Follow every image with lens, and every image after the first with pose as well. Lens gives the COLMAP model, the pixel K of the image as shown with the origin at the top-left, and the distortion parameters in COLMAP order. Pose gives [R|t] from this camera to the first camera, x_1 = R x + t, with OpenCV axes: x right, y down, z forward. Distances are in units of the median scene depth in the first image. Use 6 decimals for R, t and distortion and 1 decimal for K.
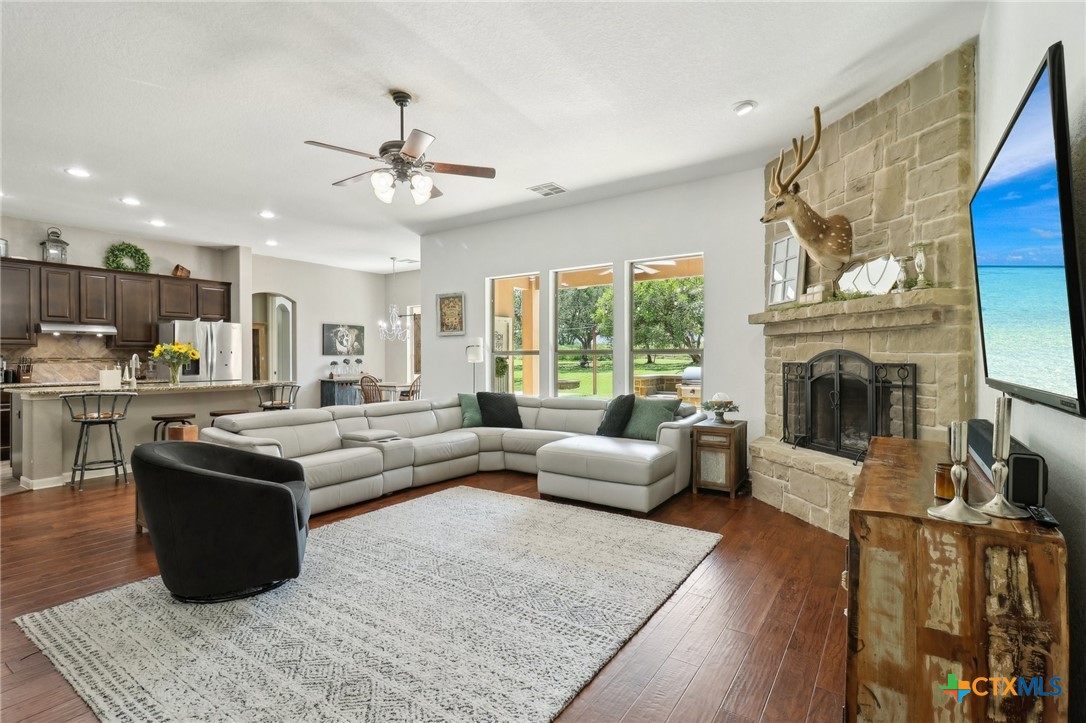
lens RADIAL K [[513.3, 0, 546.0], [0, 513.3, 356.8], [0, 0, 1]] dist [0.000930, -0.000237]
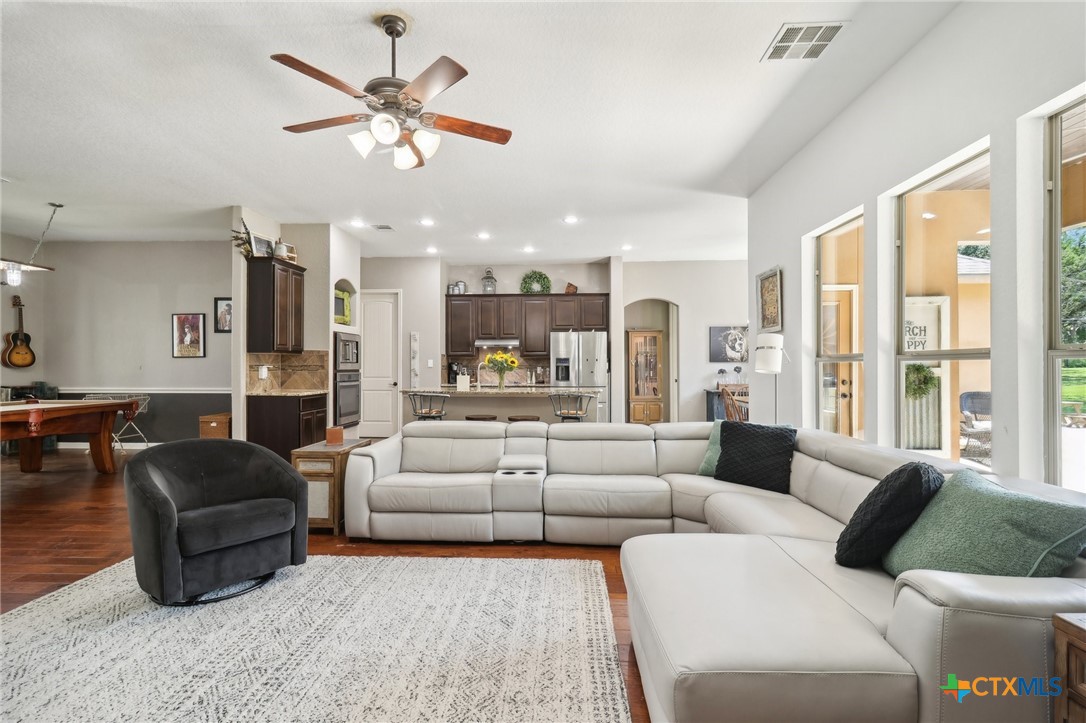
lens RADIAL K [[515.8, 0, 538.6], [0, 515.8, 363.1], [0, 0, 1]] dist [0.001299, 0.000469]
pose [[0.521899, -0.002651, -0.853003, 0.245692], [0.002249, 0.999996, -0.001731, -0.001268], [0.853004, -0.001015, 0.521903, 0.402123]]
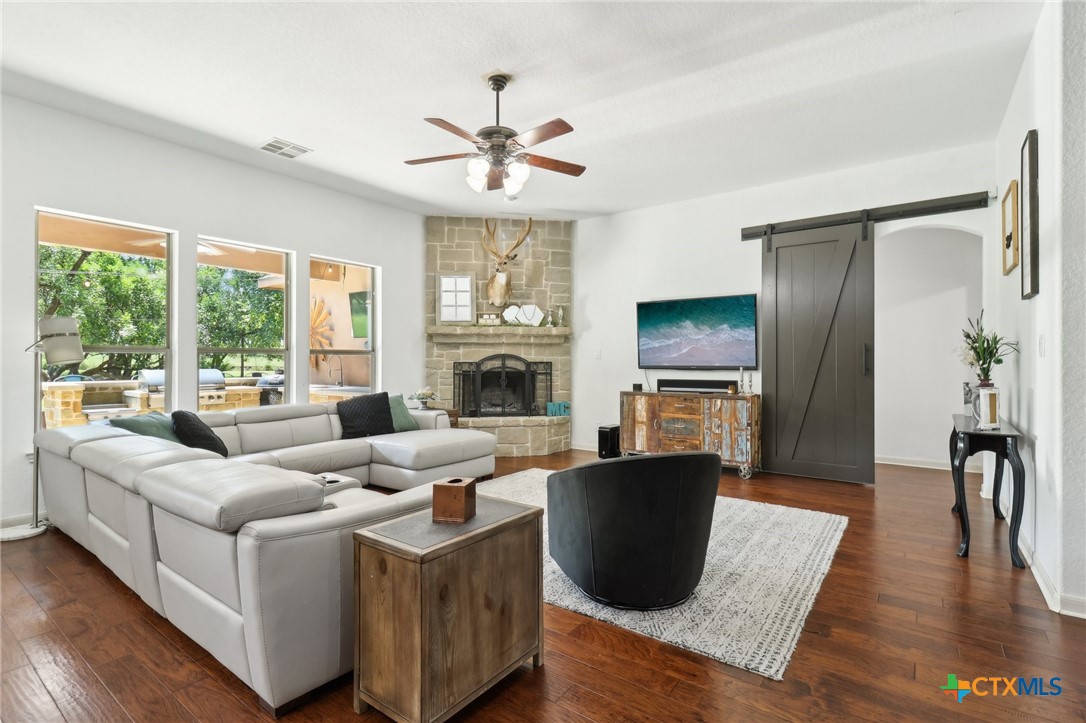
lens RADIAL K [[510.3, 0, 541.9], [0, 510.3, 356.8], [0, 0, 1]] dist [0.001746, 0.000060]
pose [[0.036493, 0.010059, 0.999283, -0.620960], [-0.003207, 0.999945, -0.009949, 0.006412], [-0.999329, -0.002842, 0.036523, 0.451456]]
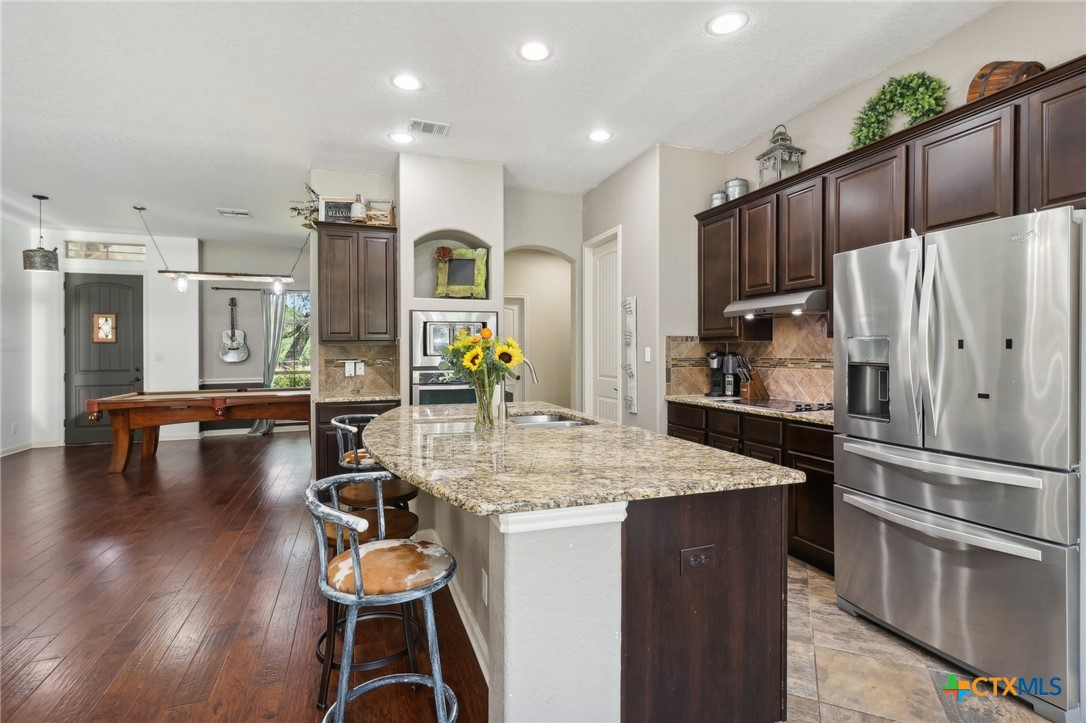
lens RADIAL K [[513.3, 0, 546.0], [0, 513.3, 356.8], [0, 0, 1]] dist [0.000930, -0.000237]
pose [[-0.584678, 0.012770, -0.811165, -0.343506], [0.011201, 0.999908, 0.007668, -0.006812], [0.811188, -0.004603, -0.584767, 1.096527]]
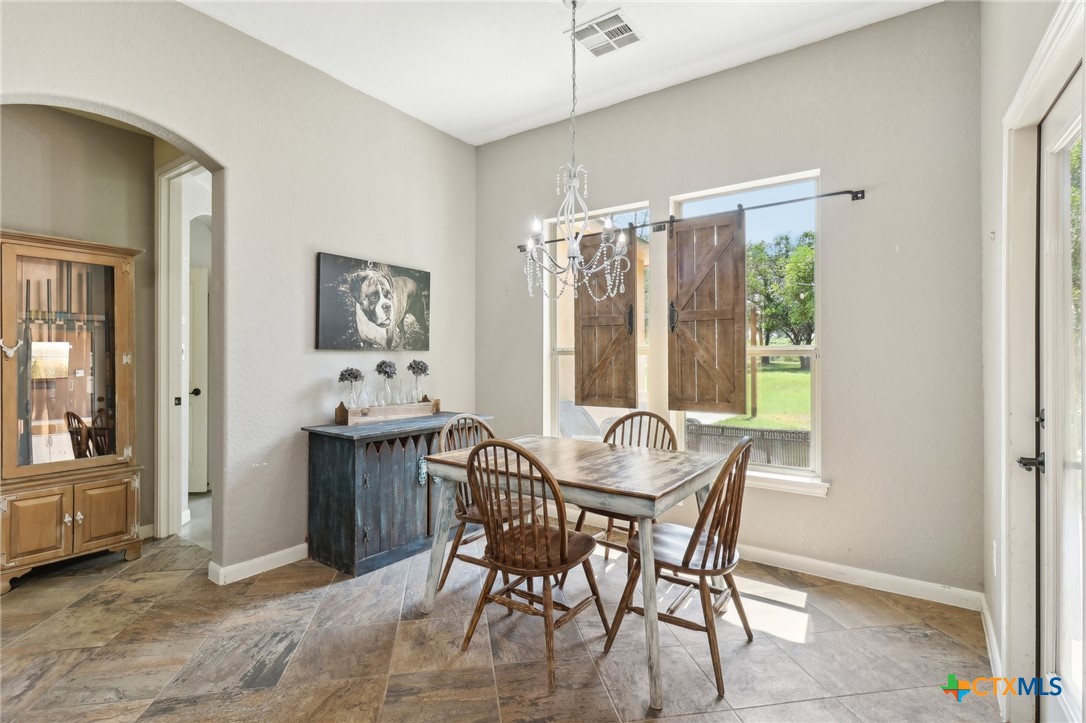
lens RADIAL K [[513.3, 0, 546.0], [0, 513.3, 356.8], [0, 0, 1]] dist [0.000930, -0.000237]
pose [[0.999983, 0.005440, -0.001866, -0.414326], [-0.005434, 0.999980, 0.003186, -0.001057], [0.001883, -0.003176, 0.999993, 0.970253]]
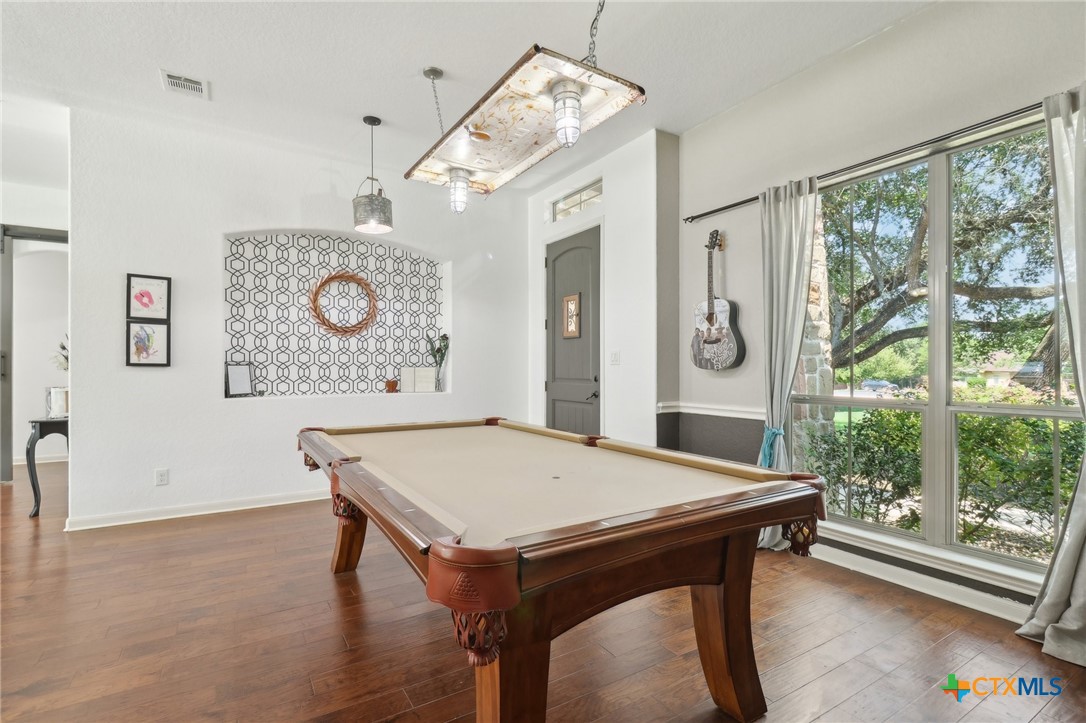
lens RADIAL K [[519.1, 0, 548.3], [0, 519.1, 366.0], [0, 0, 1]] dist [0.001005, 0.000132]
pose [[-0.915530, 0.001198, 0.402248, -0.933227], [-0.001644, 0.999976, -0.006719, 0.006548], [-0.402247, -0.006813, -0.915506, 0.408803]]
